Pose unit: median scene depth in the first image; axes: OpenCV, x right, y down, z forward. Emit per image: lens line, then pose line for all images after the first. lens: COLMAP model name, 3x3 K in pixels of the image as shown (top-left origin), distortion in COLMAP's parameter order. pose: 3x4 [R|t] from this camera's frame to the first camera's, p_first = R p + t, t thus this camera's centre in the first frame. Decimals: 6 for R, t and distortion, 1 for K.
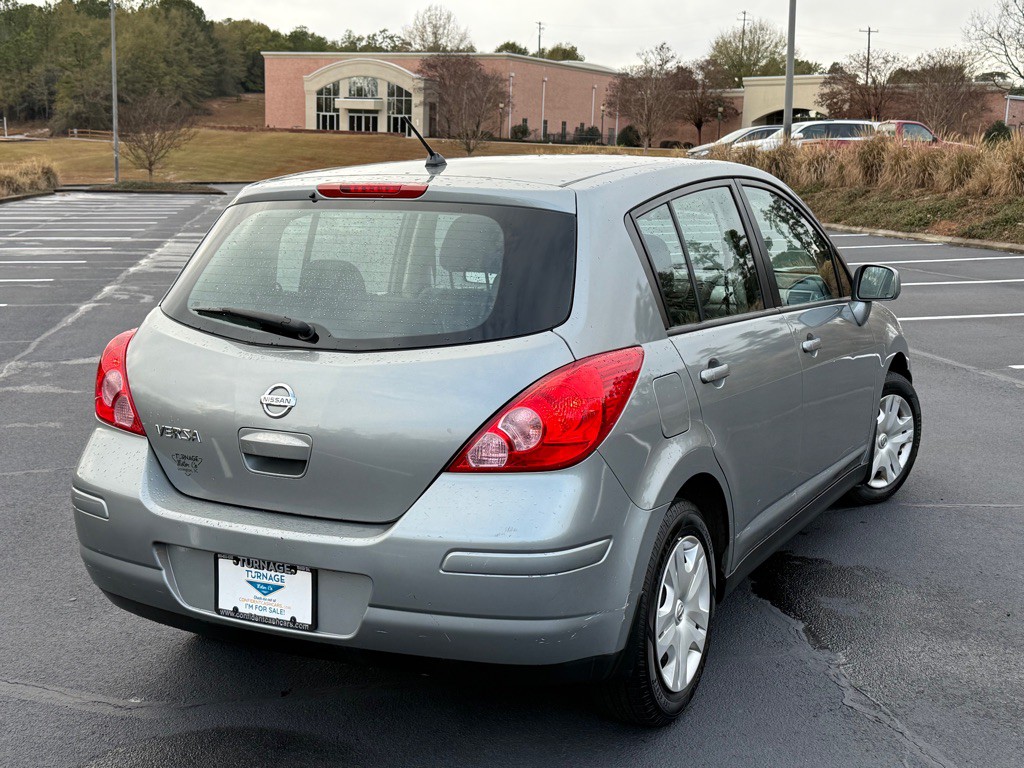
lens RADIAL K [[1251.8, 0, 507.1], [0, 1251.8, 388.7], [0, 0, 1]] dist [0.219080, -0.520333]
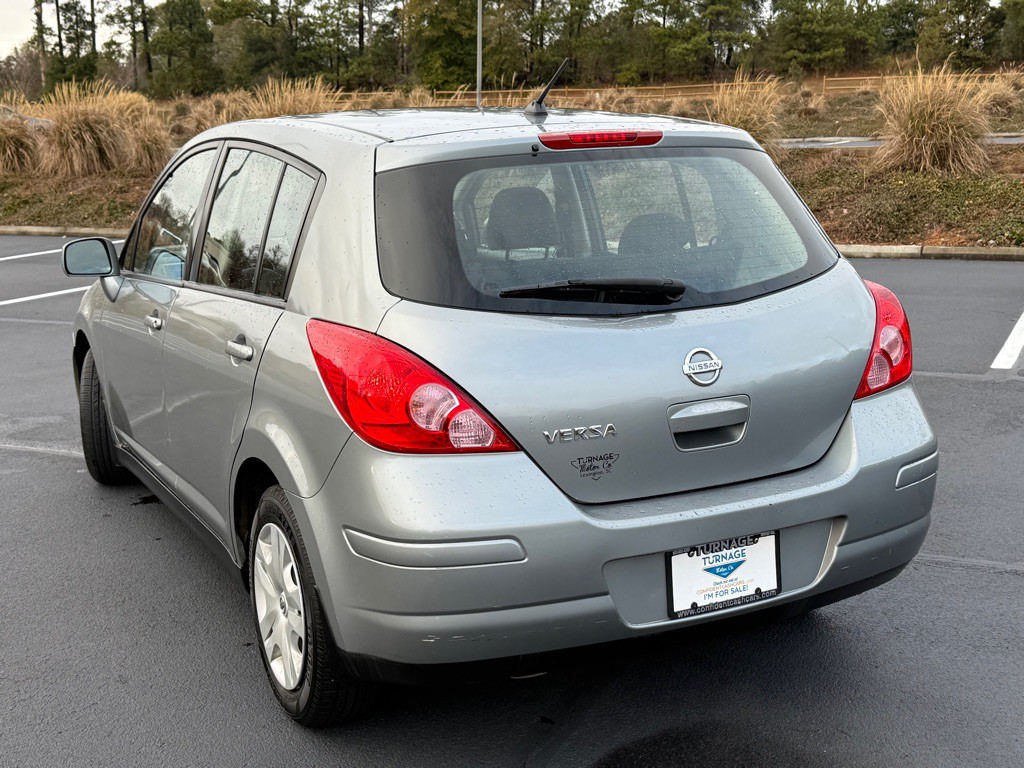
lens RADIAL K [[1251.8, 0, 507.1], [0, 1251.8, 388.7], [0, 0, 1]] dist [0.219080, -0.520333]
pose [[0.580763, -0.174362, 0.795181, -0.987538], [0.163123, 0.981908, 0.096170, -0.085652], [-0.797562, 0.073860, 0.598698, 0.564618]]
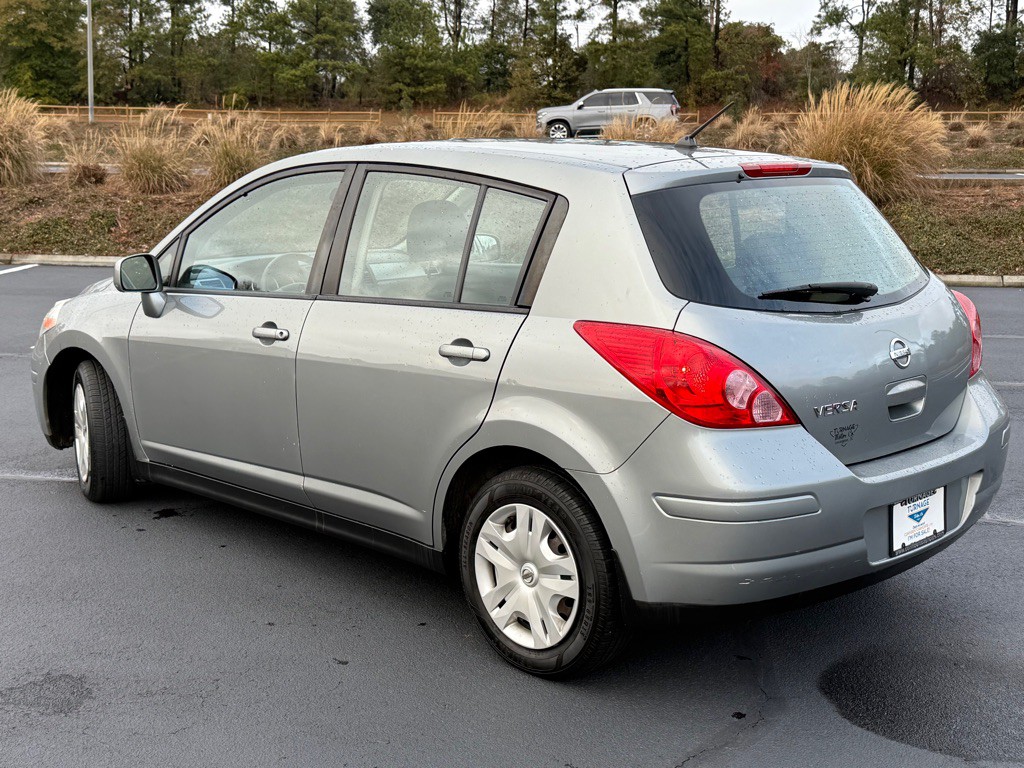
lens RADIAL K [[1251.8, 0, 507.1], [0, 1251.8, 388.7], [0, 0, 1]] dist [0.219080, -0.520333]
pose [[0.310411, -0.172005, 0.934911, -1.361597], [0.161513, 0.978737, 0.126443, -0.160753], [-0.936781, 0.111751, 0.331592, 0.950345]]
